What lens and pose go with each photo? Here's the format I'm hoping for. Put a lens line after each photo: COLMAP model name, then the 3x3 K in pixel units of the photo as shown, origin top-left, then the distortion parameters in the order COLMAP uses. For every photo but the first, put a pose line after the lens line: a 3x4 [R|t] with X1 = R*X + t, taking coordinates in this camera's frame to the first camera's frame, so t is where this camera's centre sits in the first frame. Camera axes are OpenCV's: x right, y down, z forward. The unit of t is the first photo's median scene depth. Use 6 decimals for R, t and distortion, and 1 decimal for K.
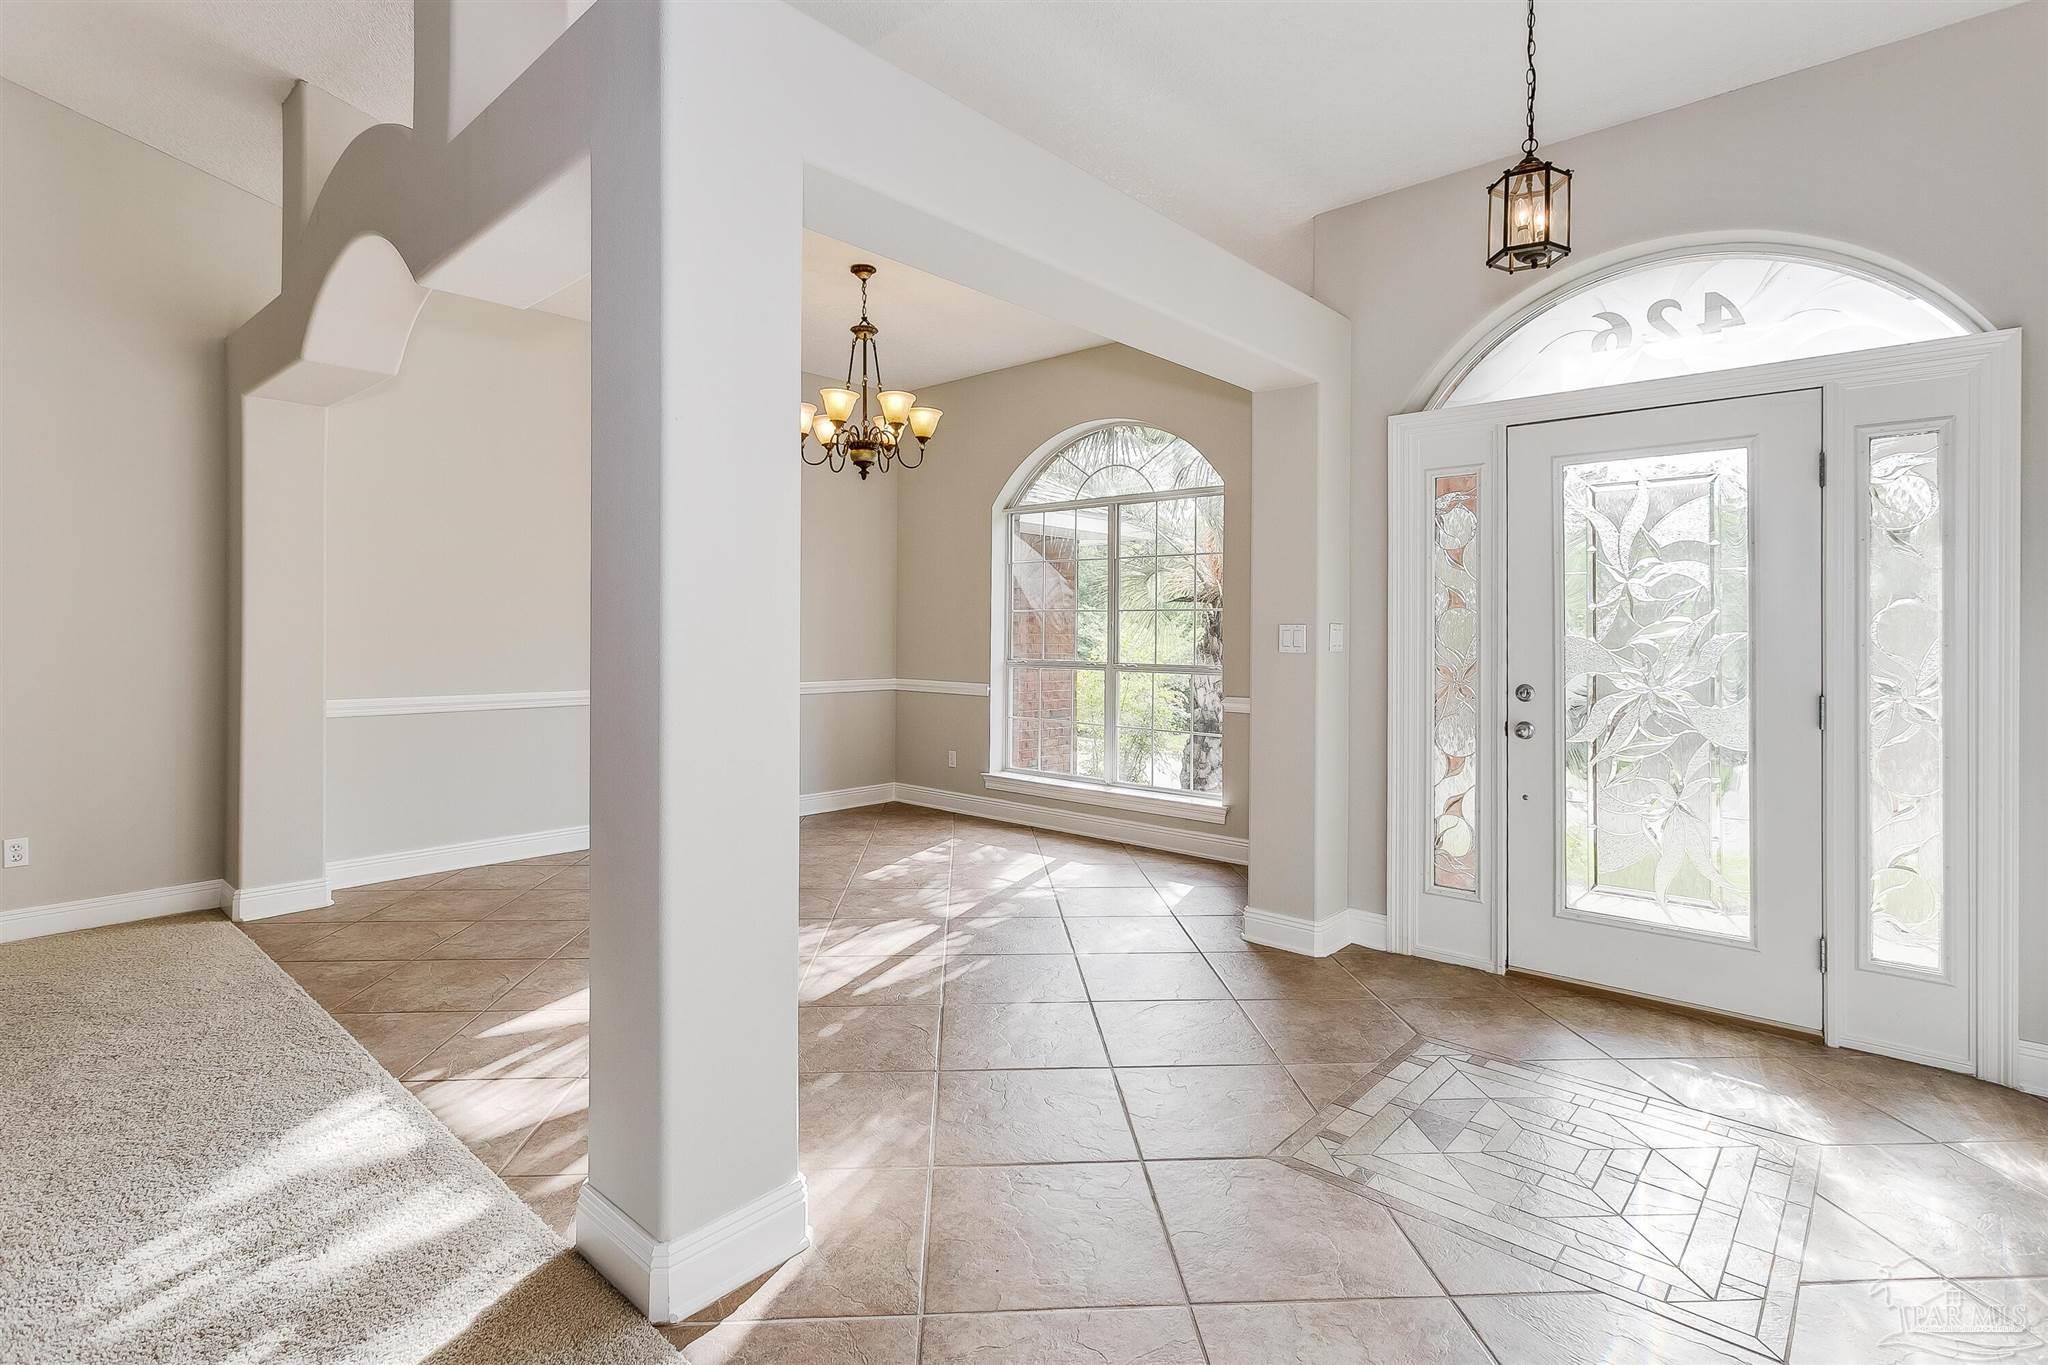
lens RADIAL K [[977.6, 0, 1028.0], [0, 977.6, 637.7], [0, 0, 1]] dist [0.005621, 0.001402]
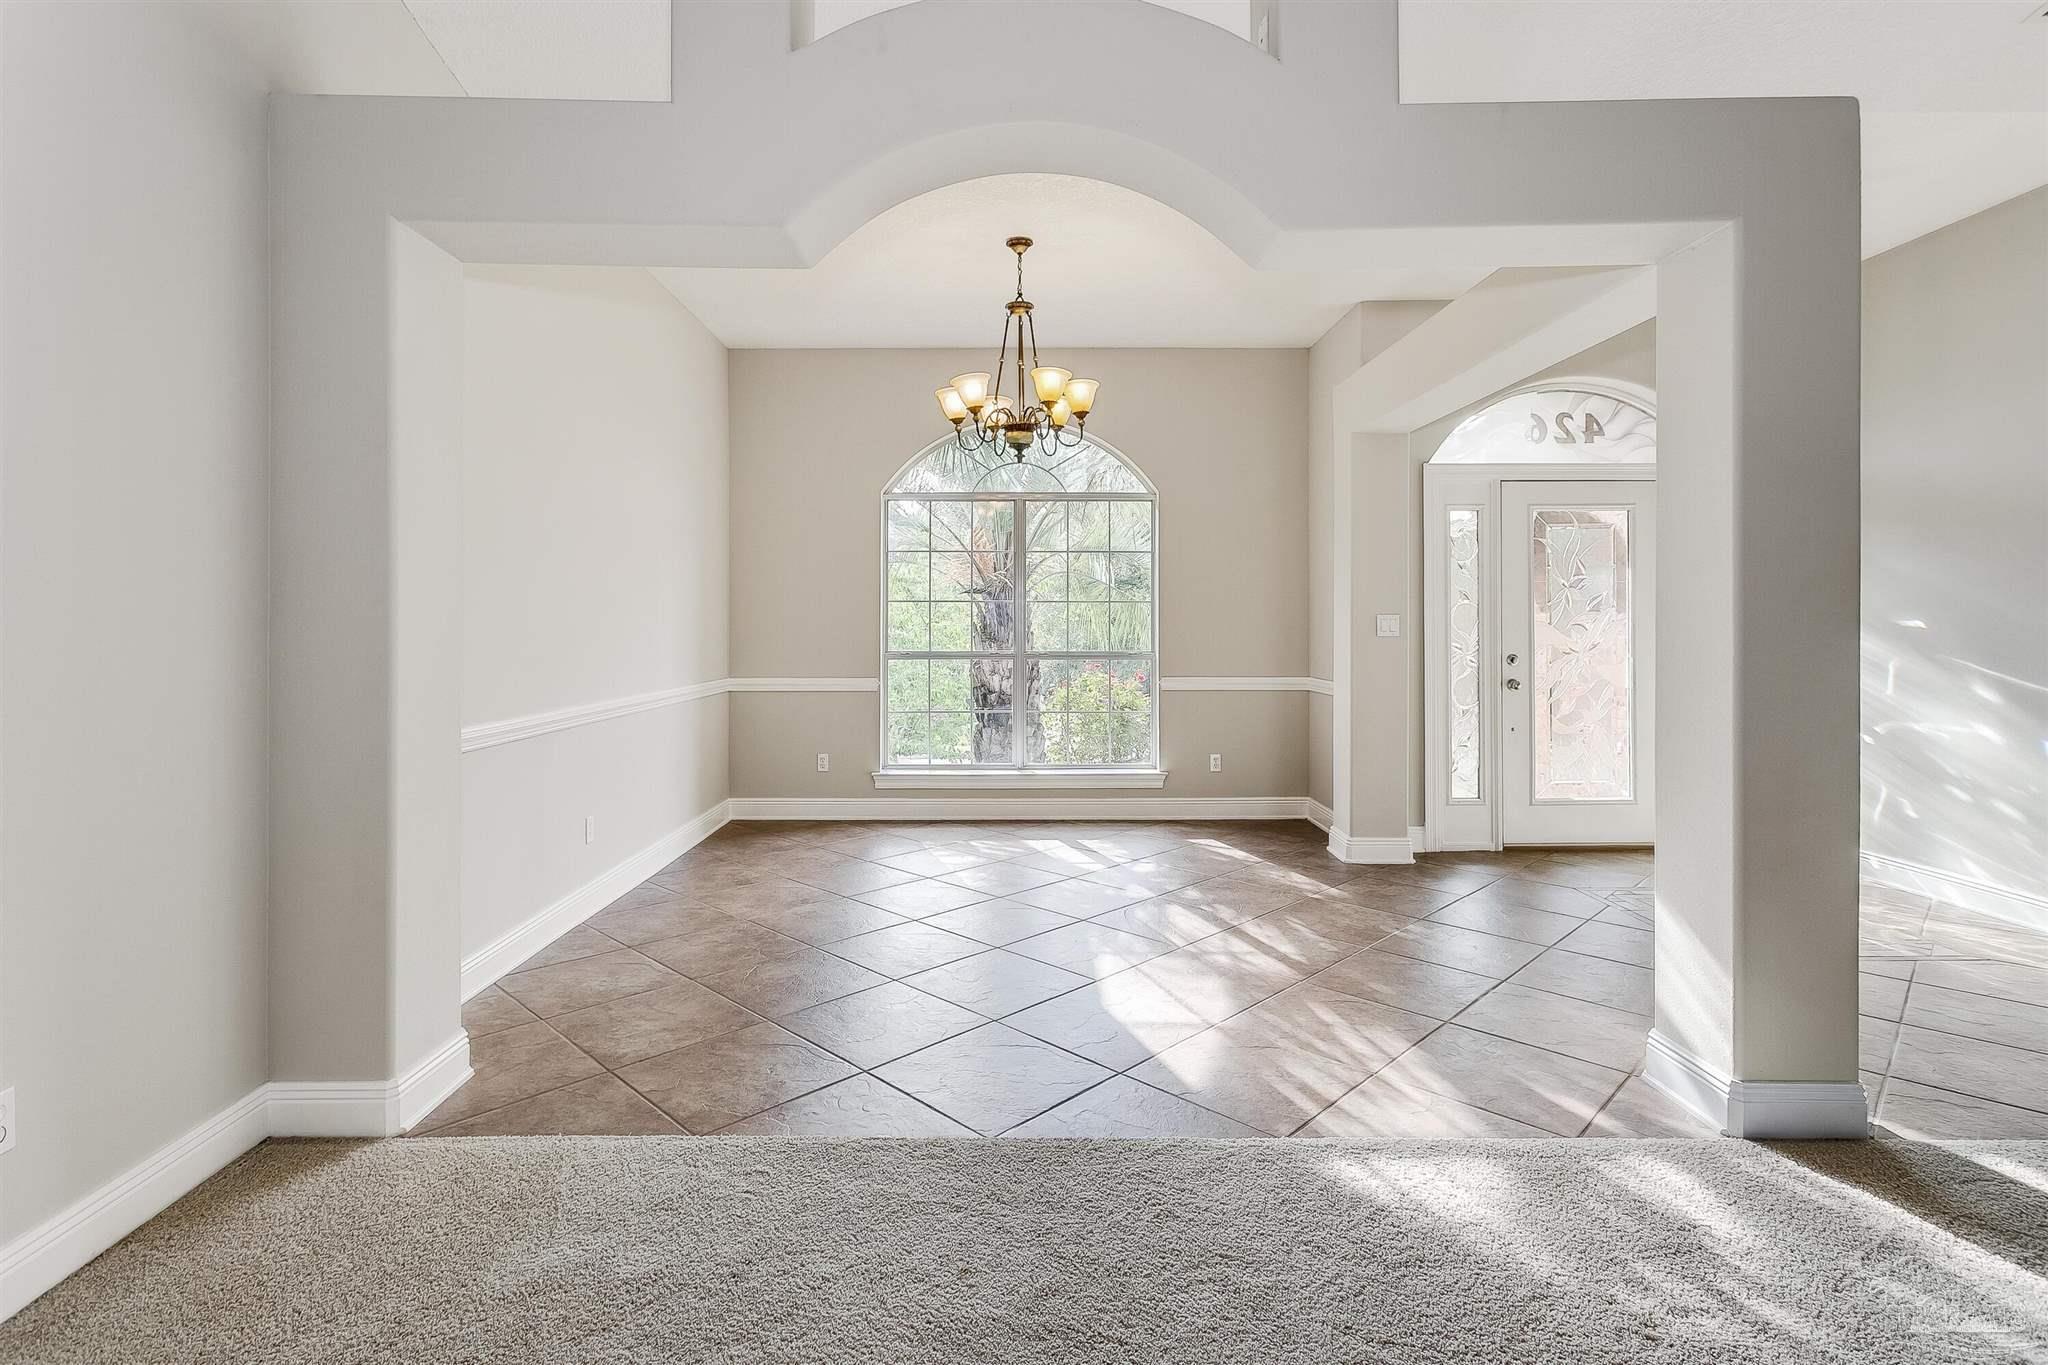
lens RADIAL K [[977.6, 0, 1010.0], [0, 977.6, 620.5], [0, 0, 1]] dist [0.005621, 0.001402]
pose [[0.749955, -0.006023, 0.661461, -1.051969], [0.009564, 0.999953, -0.001739, -0.008661], [-0.661420, 0.007631, 0.749977, 0.380569]]
